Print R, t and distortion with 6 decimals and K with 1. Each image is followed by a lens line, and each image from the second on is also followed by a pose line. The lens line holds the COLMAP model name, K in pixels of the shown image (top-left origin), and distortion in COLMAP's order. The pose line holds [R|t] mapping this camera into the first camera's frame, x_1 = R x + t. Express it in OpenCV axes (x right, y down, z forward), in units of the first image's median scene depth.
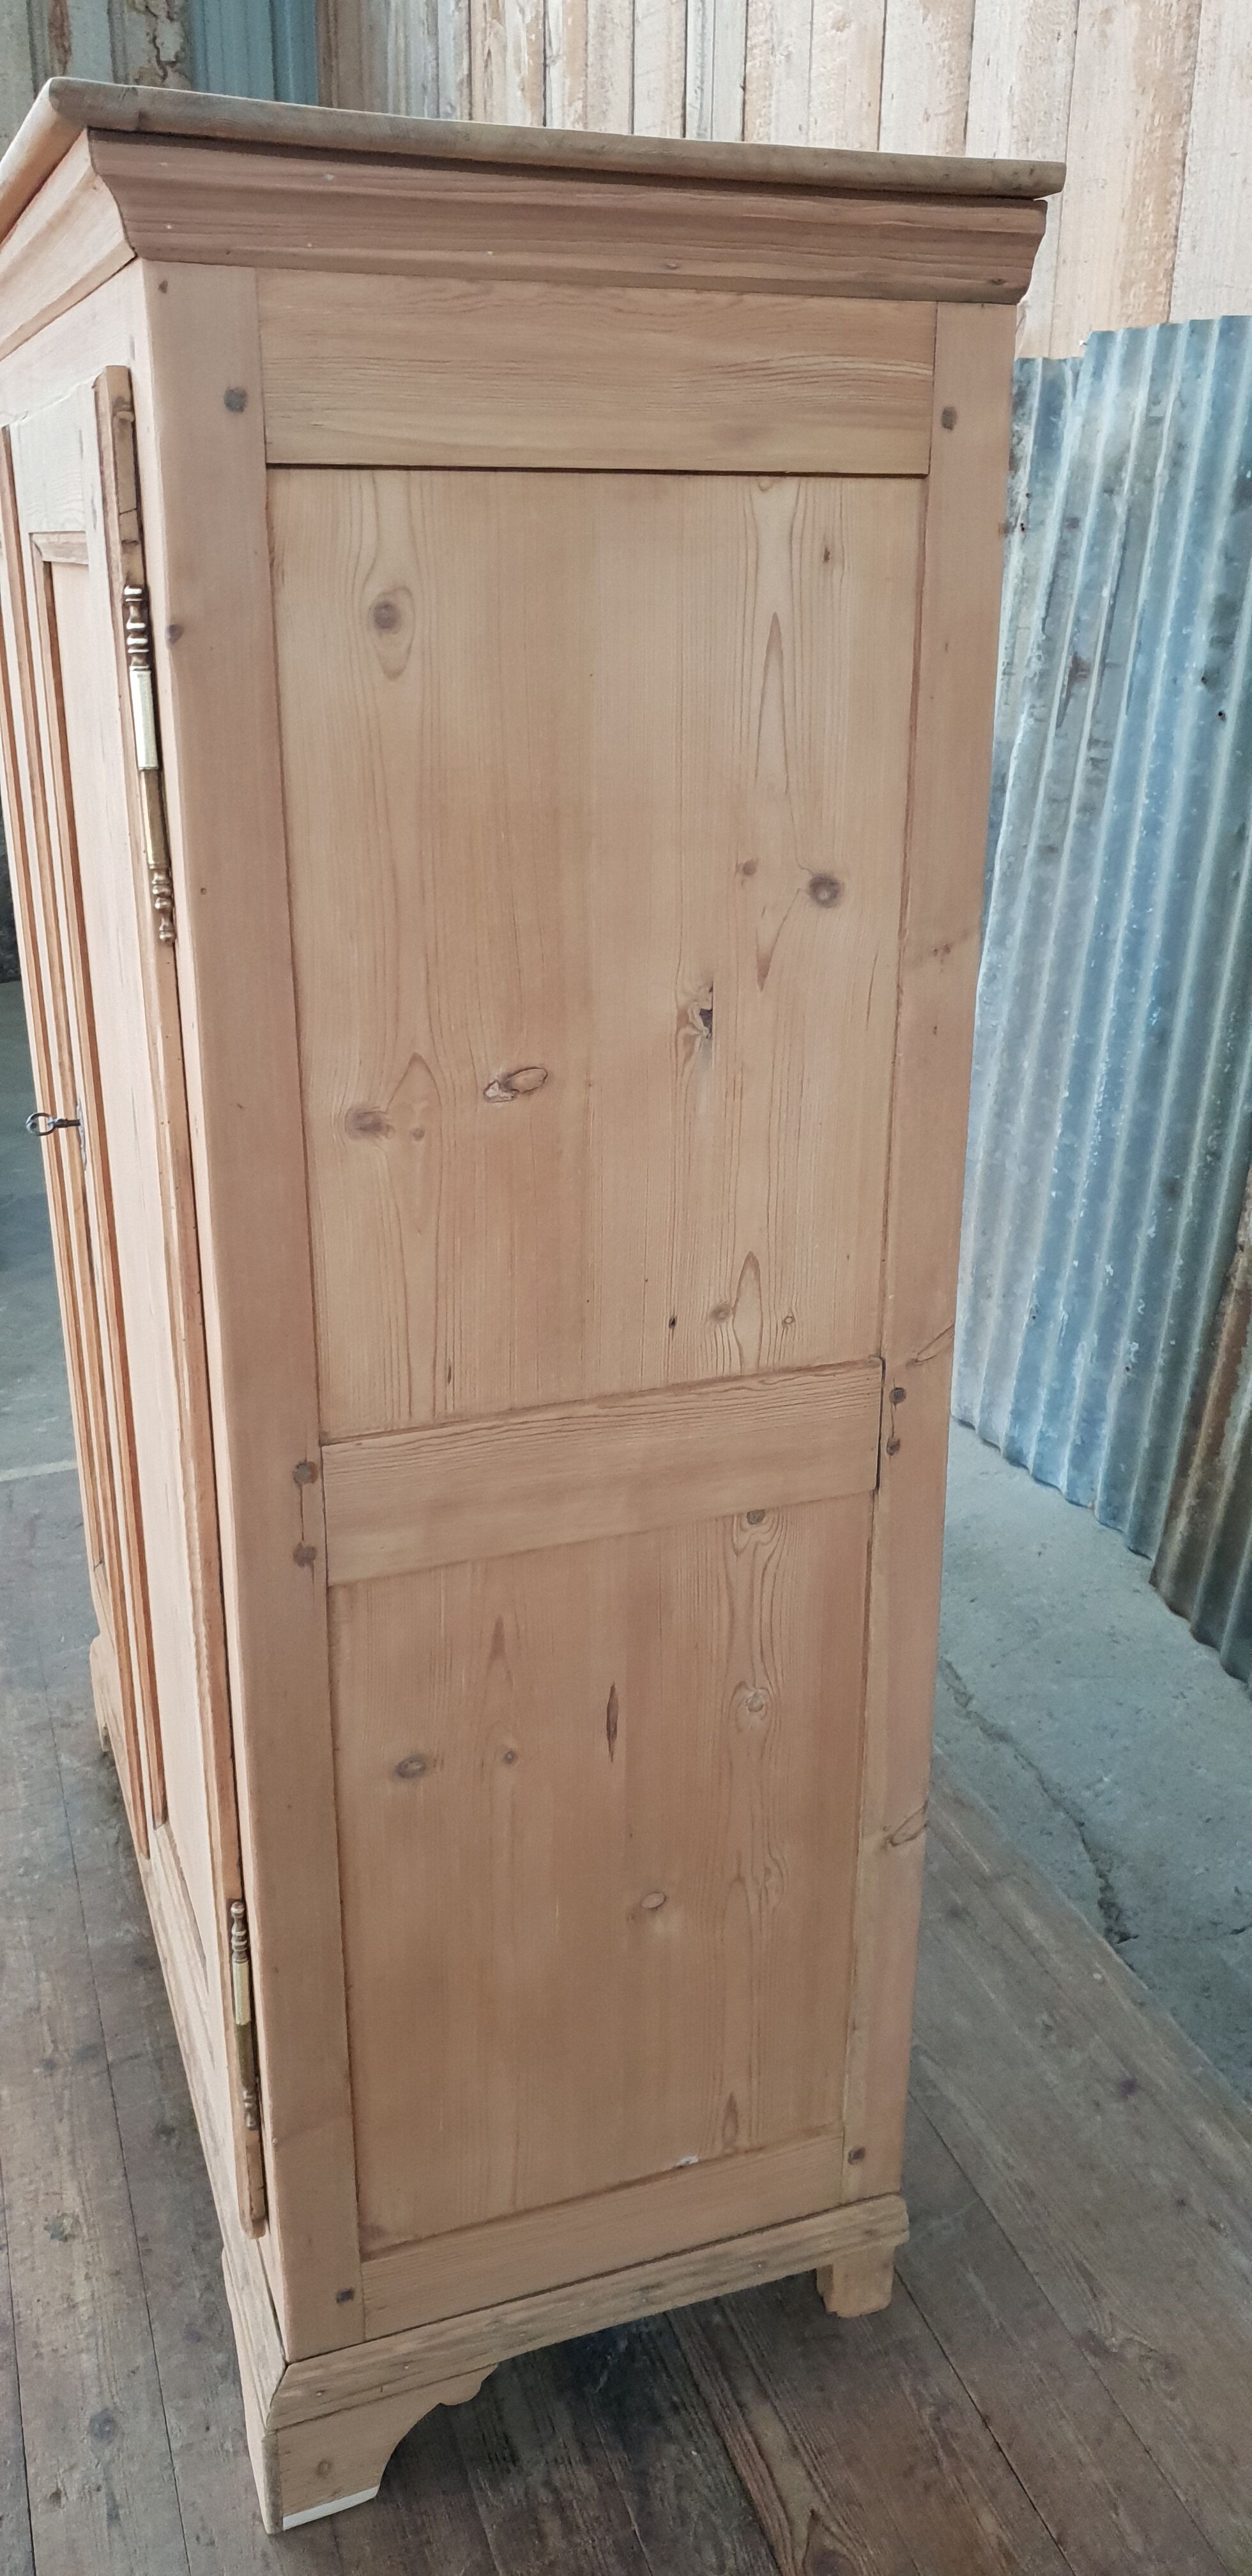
lens RADIAL K [[2013.0, 0, 642.5], [0, 2013.0, 1262.4], [0, 0, 1]] dist [0.009356, 0.009498]
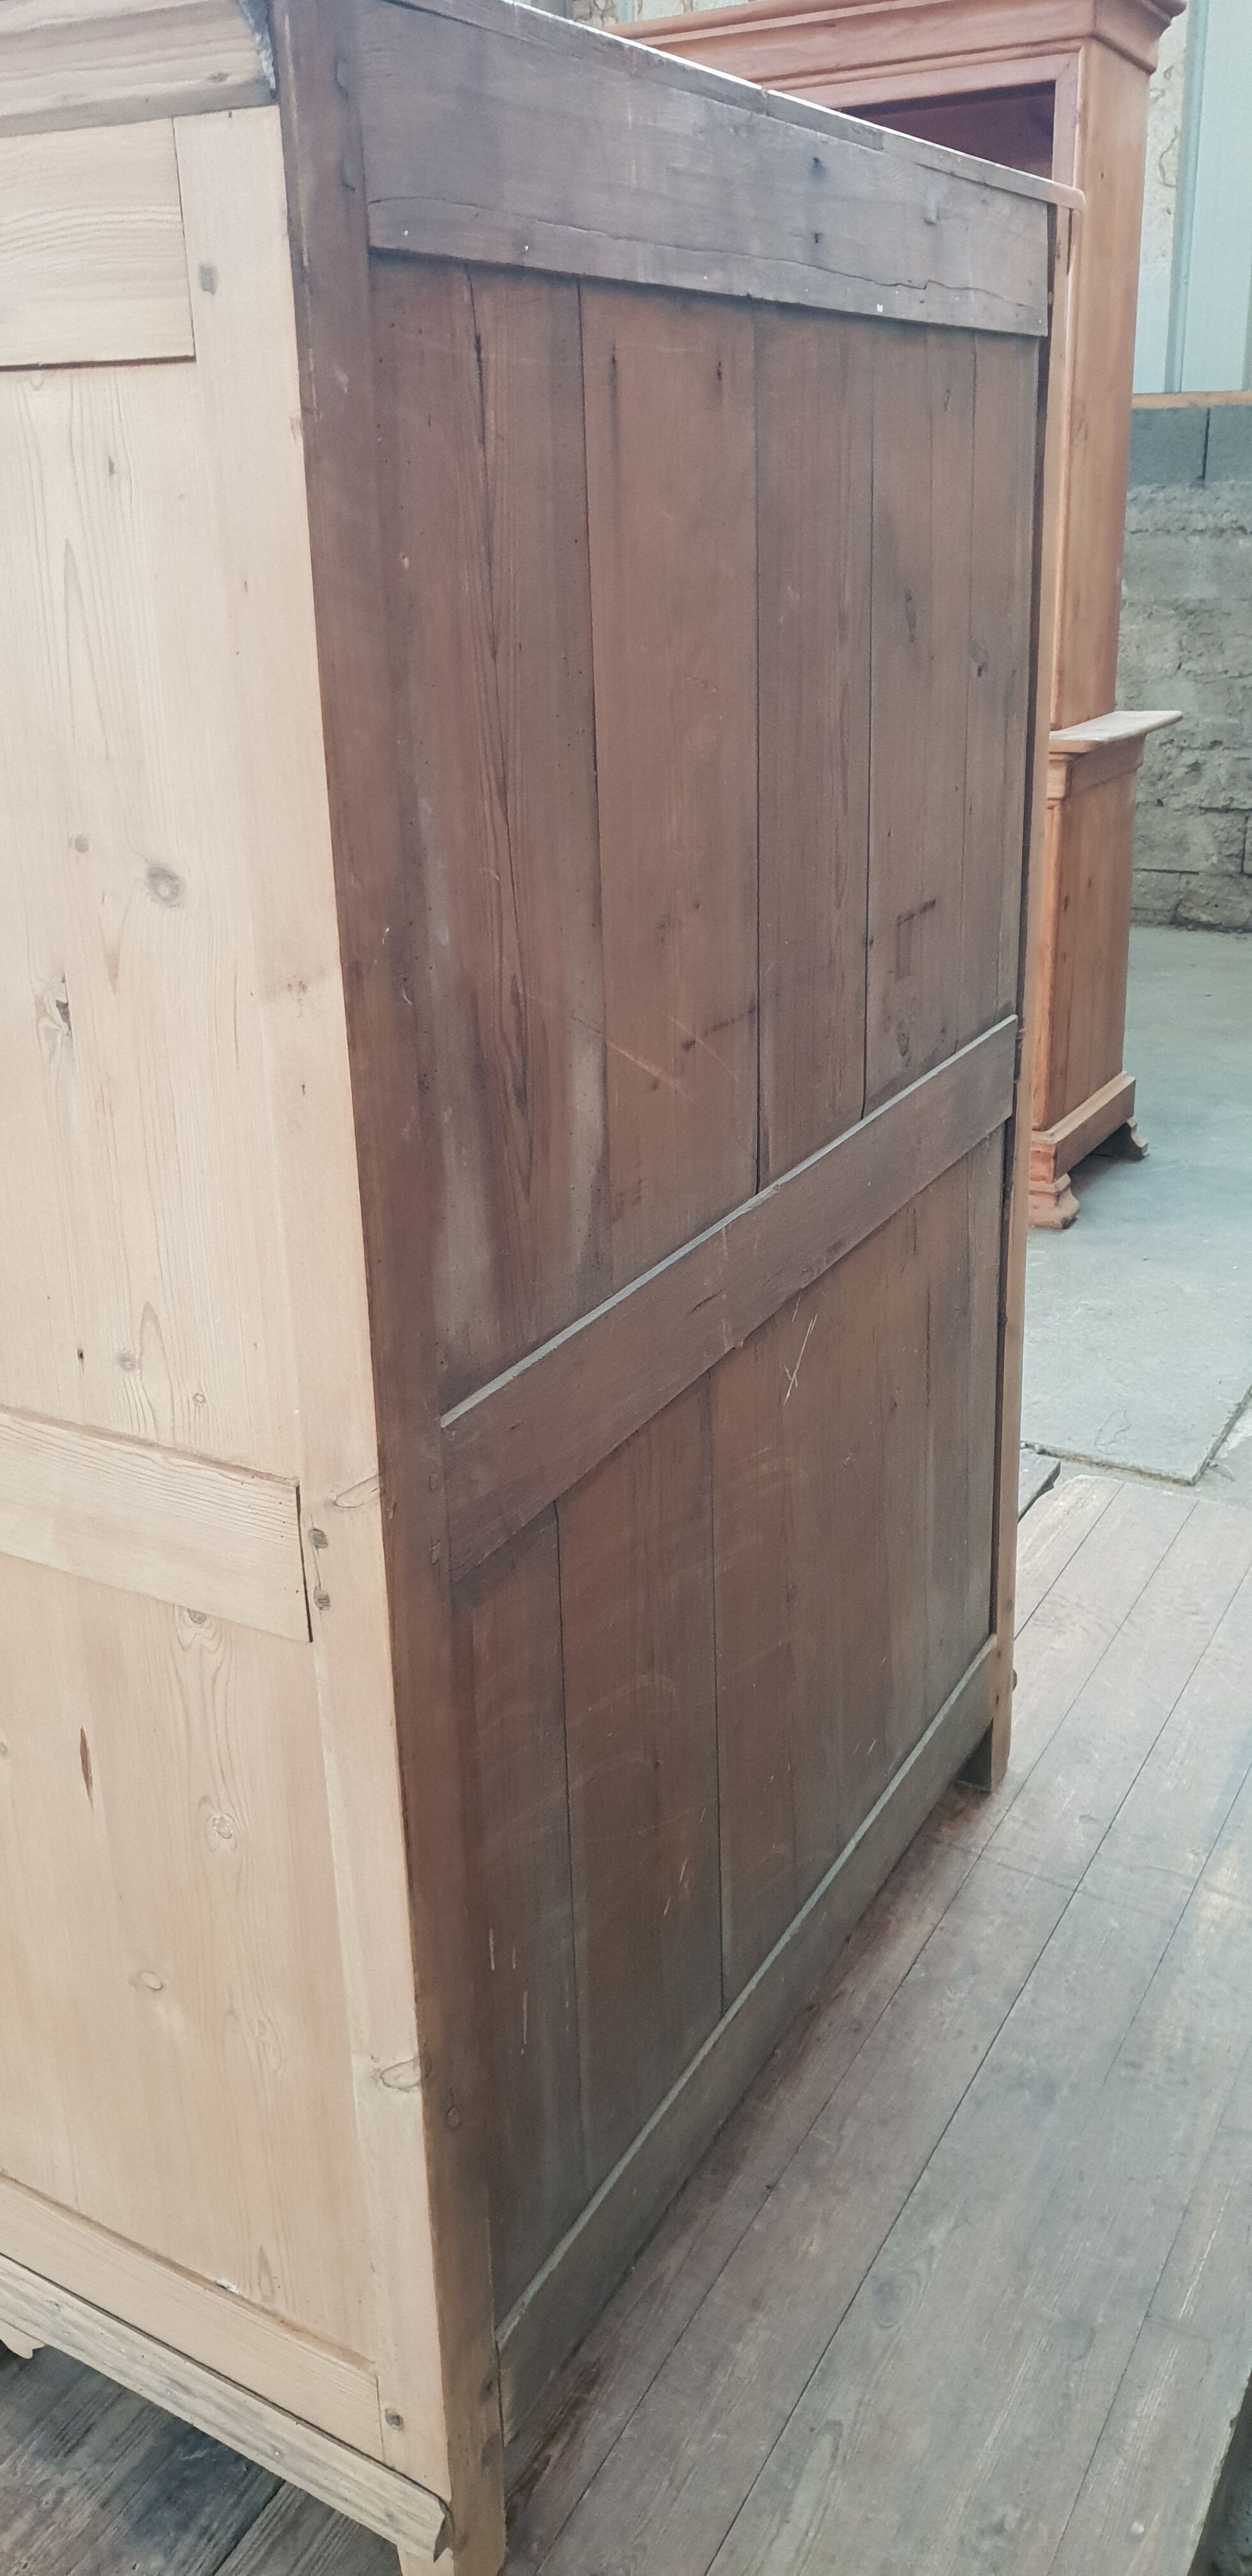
lens RADIAL K [[2013.0, 0, 687.6], [0, 2013.0, 1245.7], [0, 0, 1]] dist [0.009356, 0.009498]
pose [[0.654757, 0.261515, -0.709157, 0.679321], [-0.247101, 0.960743, 0.126147, -0.162154], [0.714307, 0.092637, 0.693674, 0.490669]]
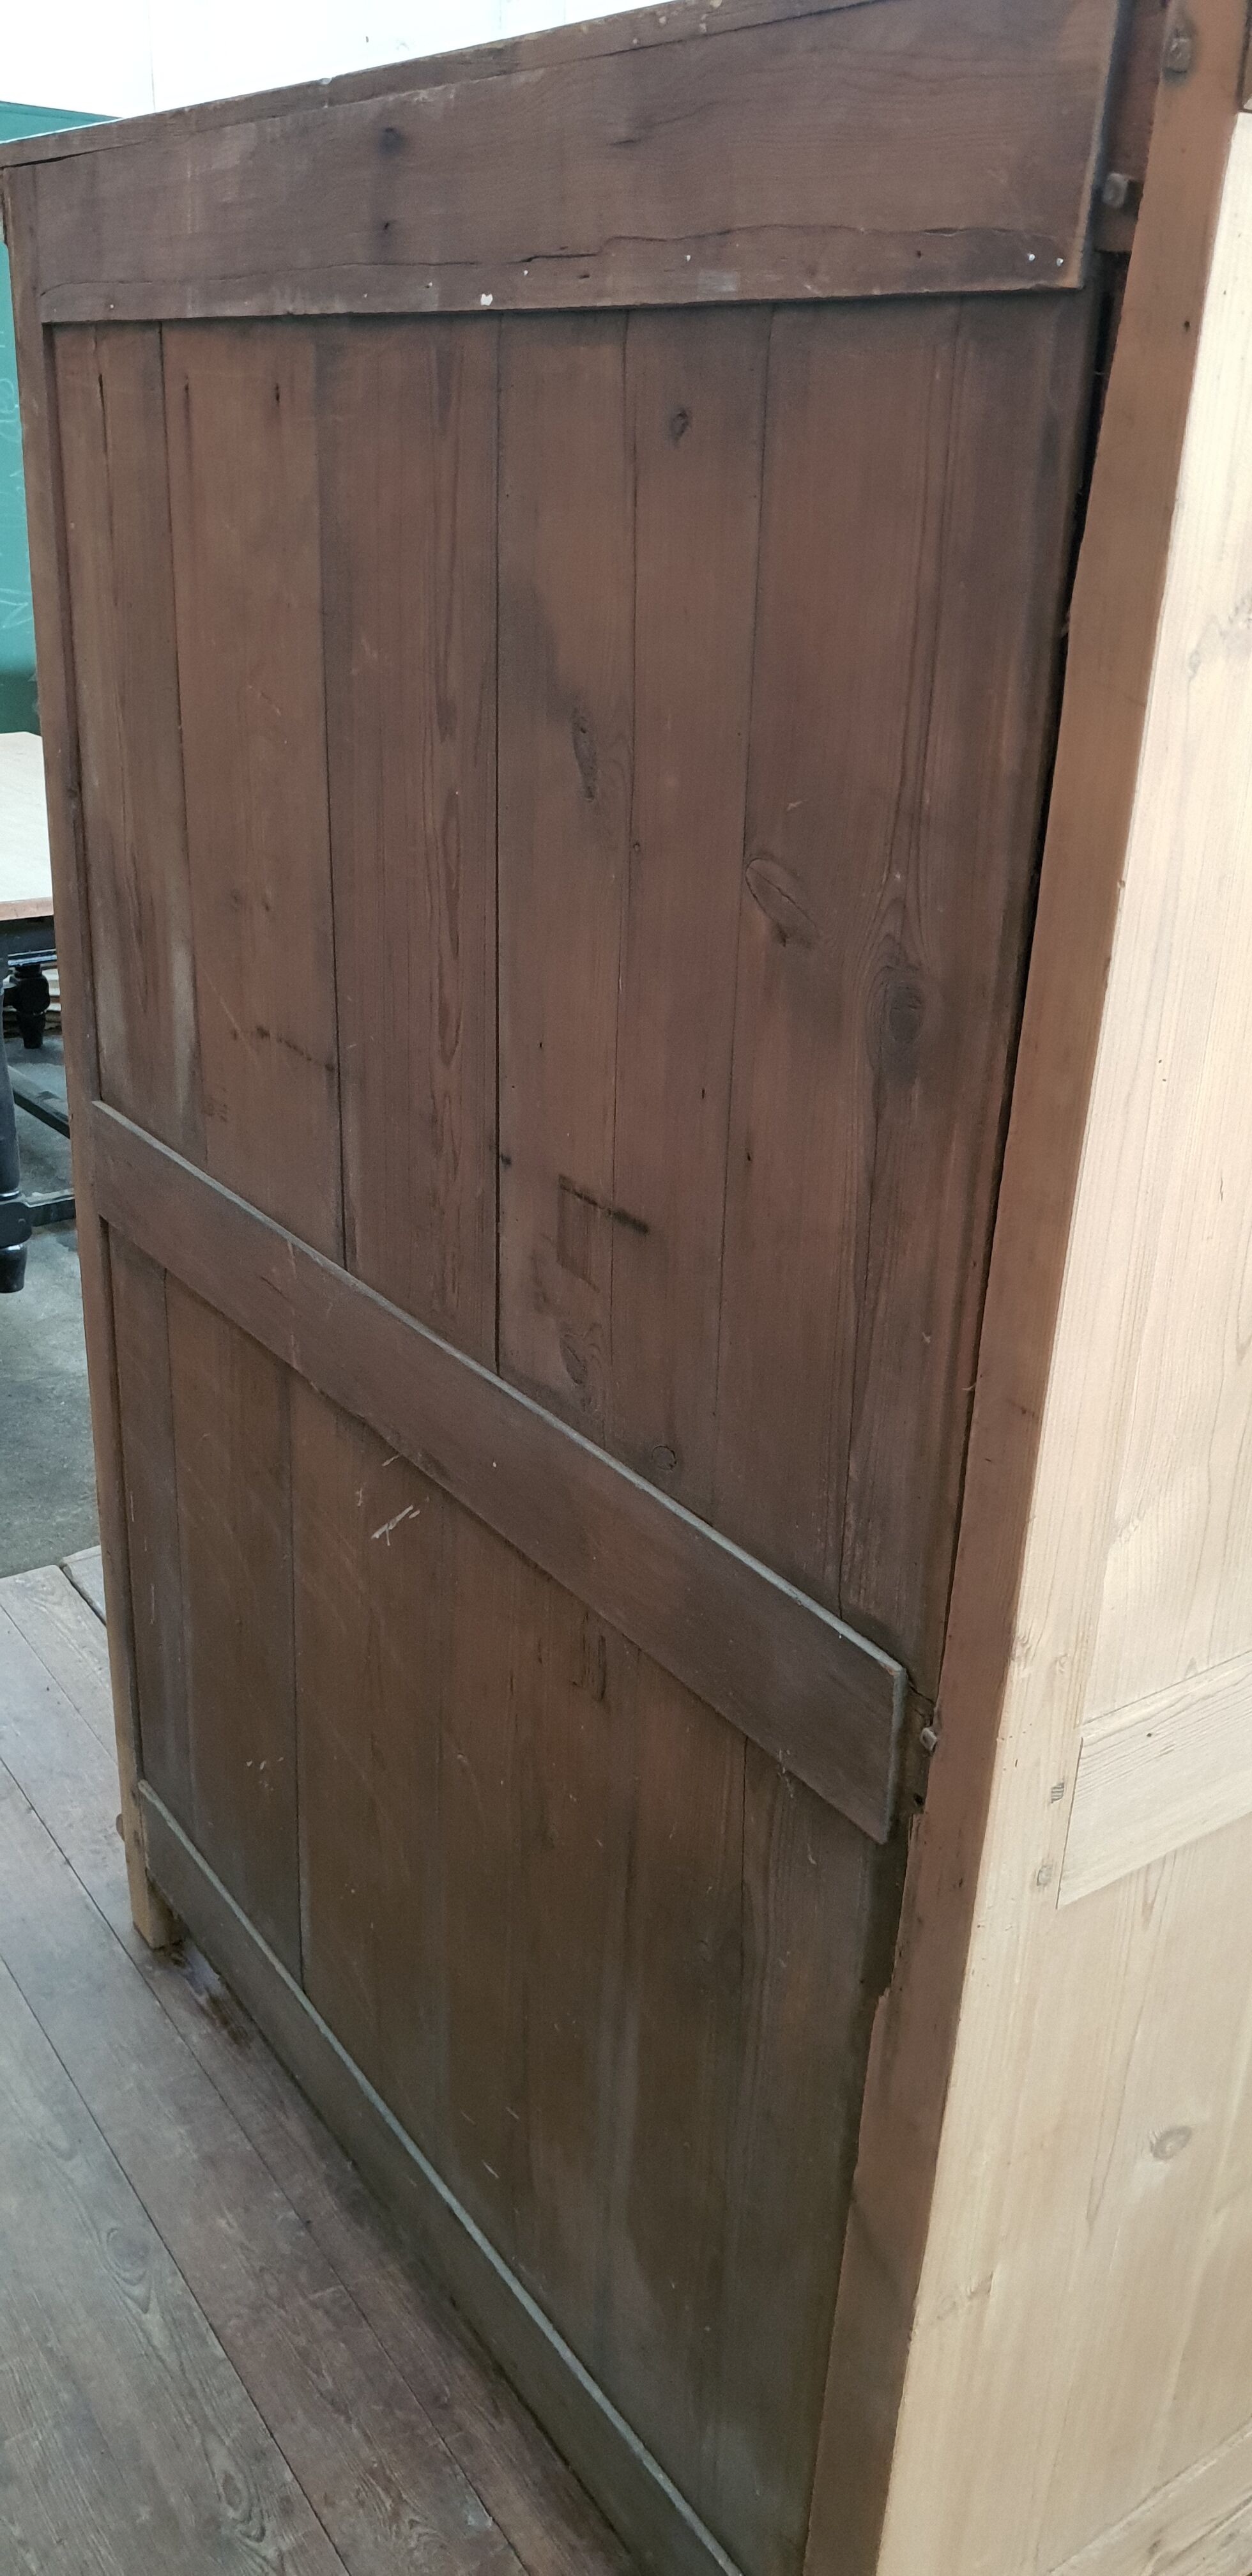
lens RADIAL K [[2013.0, 0, 619.6], [0, 2013.0, 1263.5], [0, 0, 1]] dist [0.009356, 0.009498]
pose [[-0.968500, 0.060392, -0.241578, 0.118010], [-0.122008, 0.730626, 0.671789, -0.687083], [0.217074, 0.680102, -0.700243, 1.813738]]
